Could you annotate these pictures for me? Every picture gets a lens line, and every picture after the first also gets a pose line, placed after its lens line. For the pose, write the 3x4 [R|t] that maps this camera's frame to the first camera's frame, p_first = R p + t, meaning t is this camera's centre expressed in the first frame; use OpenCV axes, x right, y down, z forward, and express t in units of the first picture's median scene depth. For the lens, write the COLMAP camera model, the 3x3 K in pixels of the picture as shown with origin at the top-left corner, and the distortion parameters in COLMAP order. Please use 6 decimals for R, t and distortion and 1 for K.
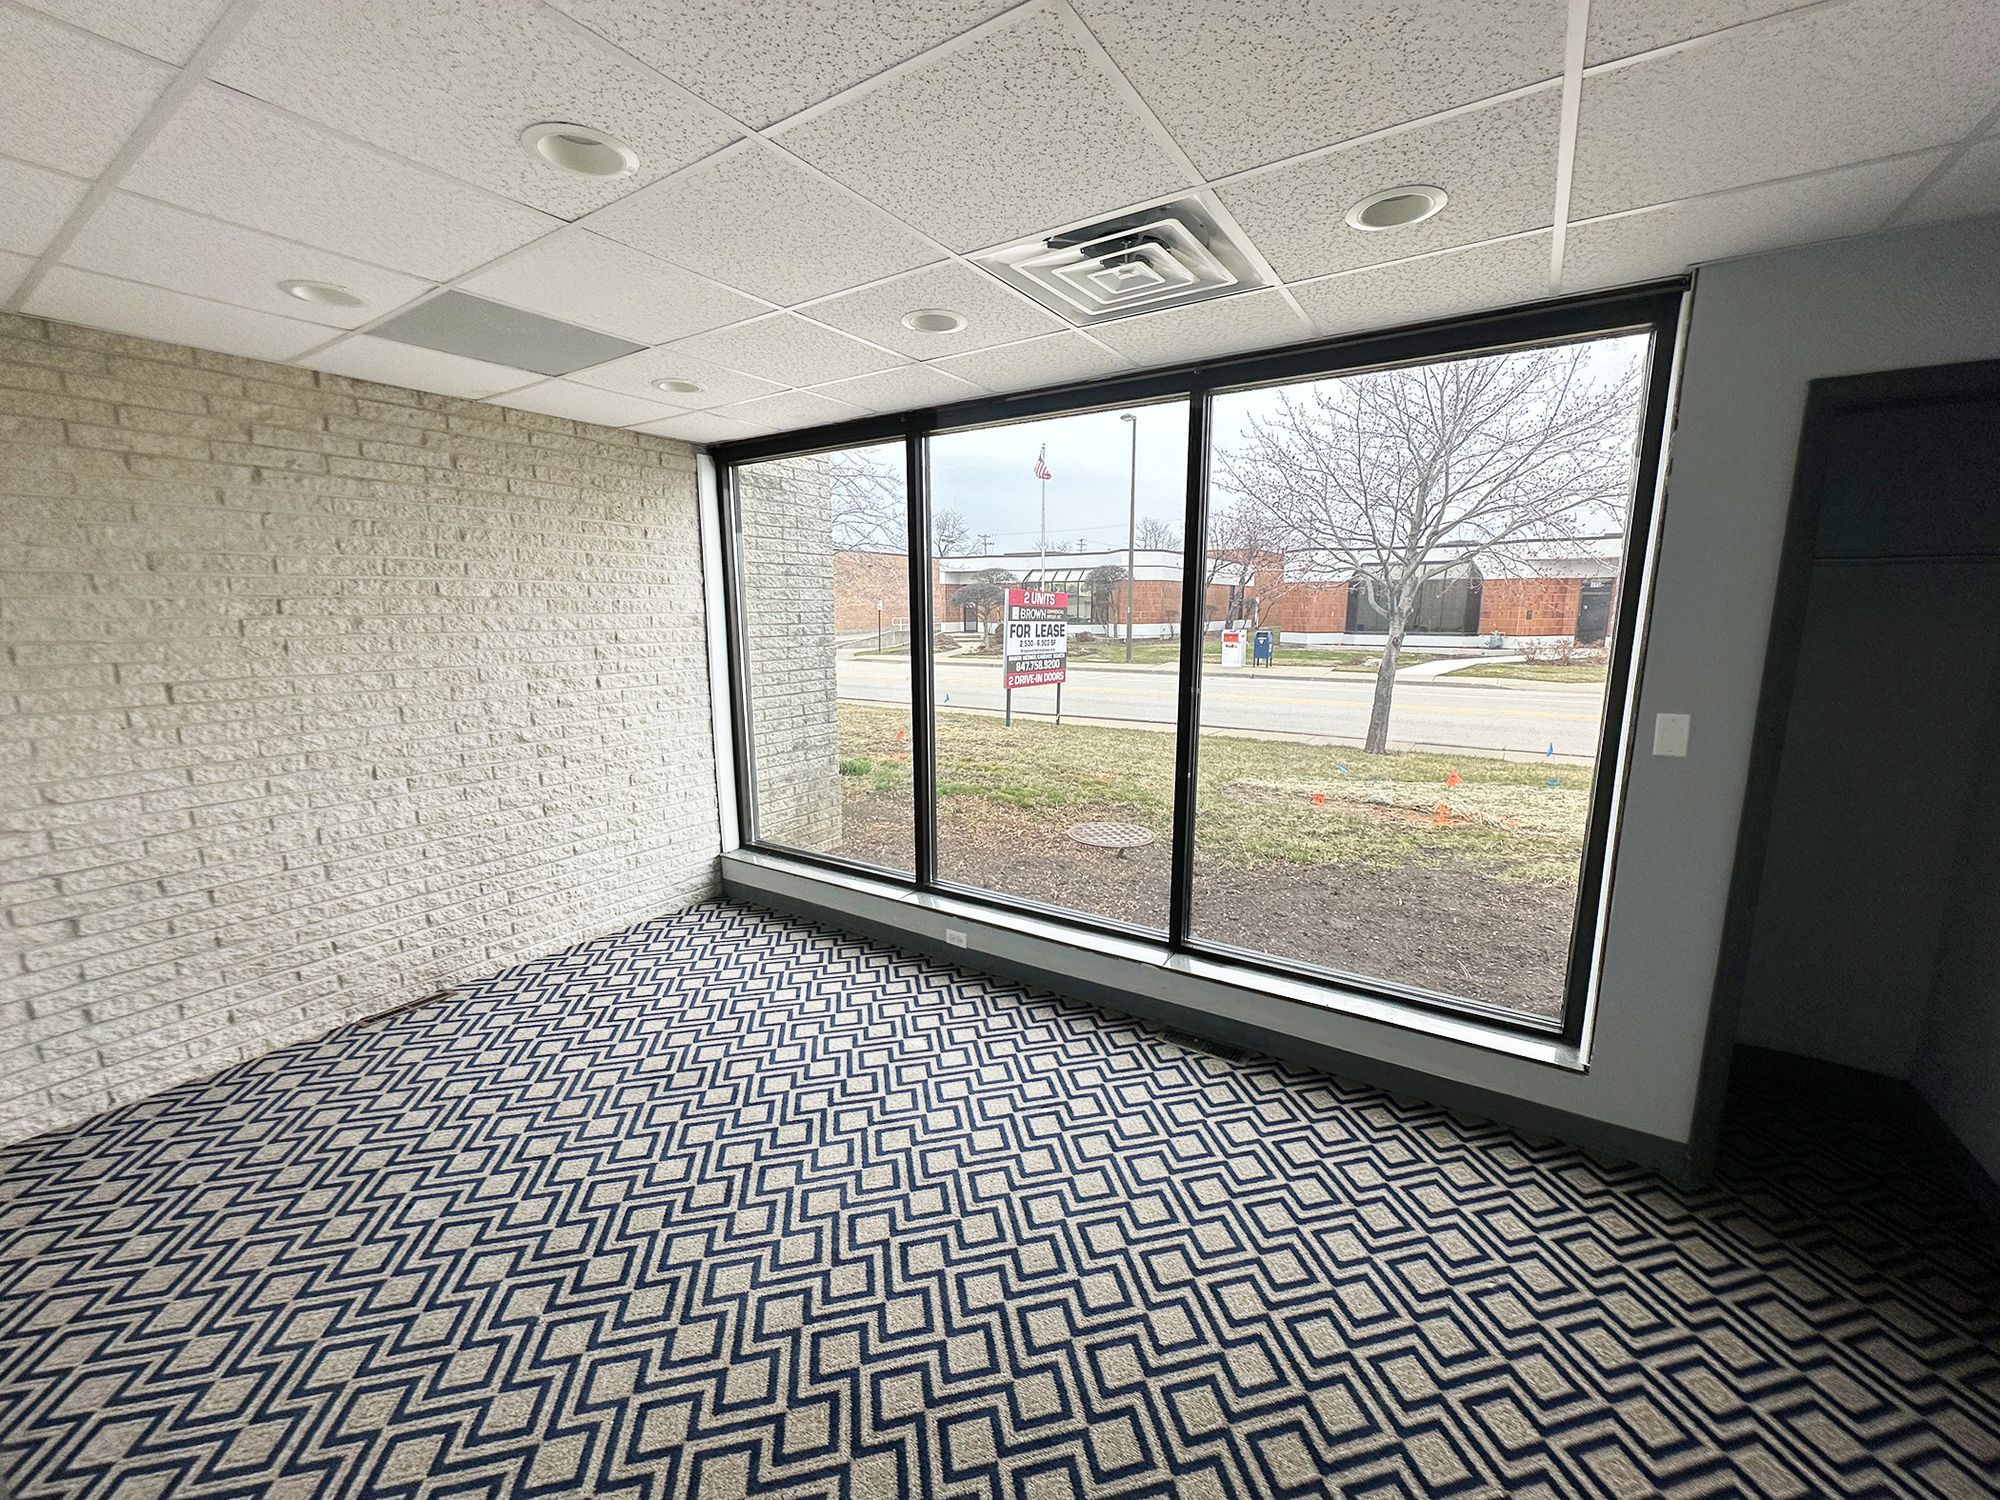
lens RADIAL K [[792.2, 0, 1000.0], [0, 792.2, 750.0], [0, 0, 1]] dist [0.001076, 0.000151]
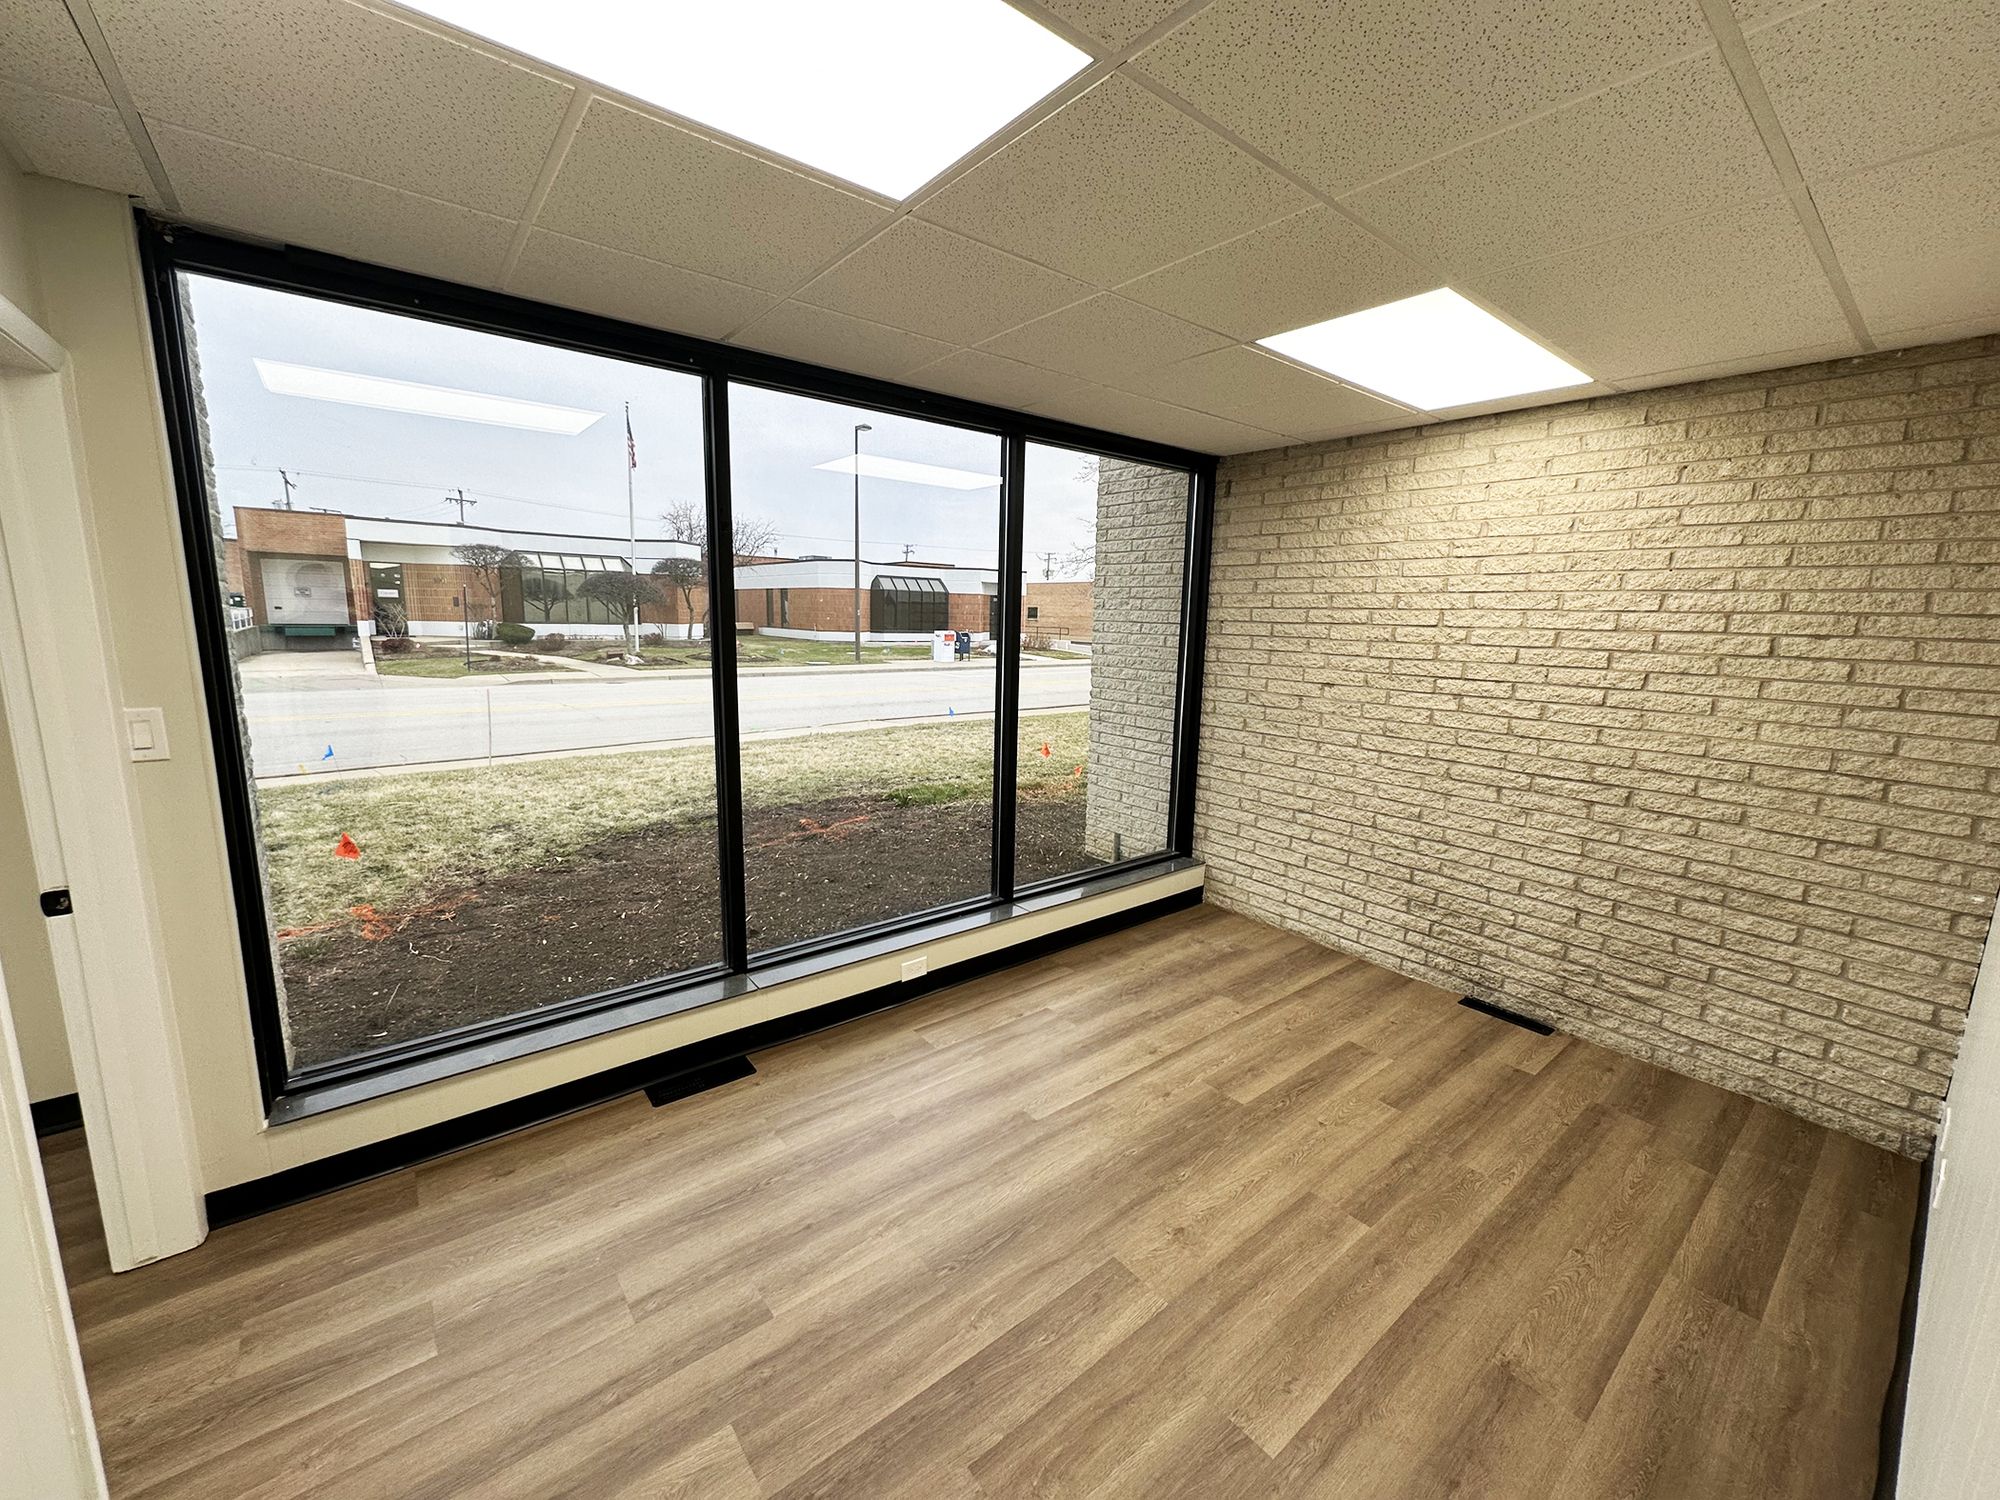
lens RADIAL K [[792.2, 0, 1000.0], [0, 792.2, 750.0], [0, 0, 1]] dist [0.001076, 0.000151]
pose [[0.304597, -0.150547, 0.940509, -0.640832], [0.148198, 0.982895, 0.109336, -0.076848], [-0.940882, 0.106078, 0.321698, 0.475312]]
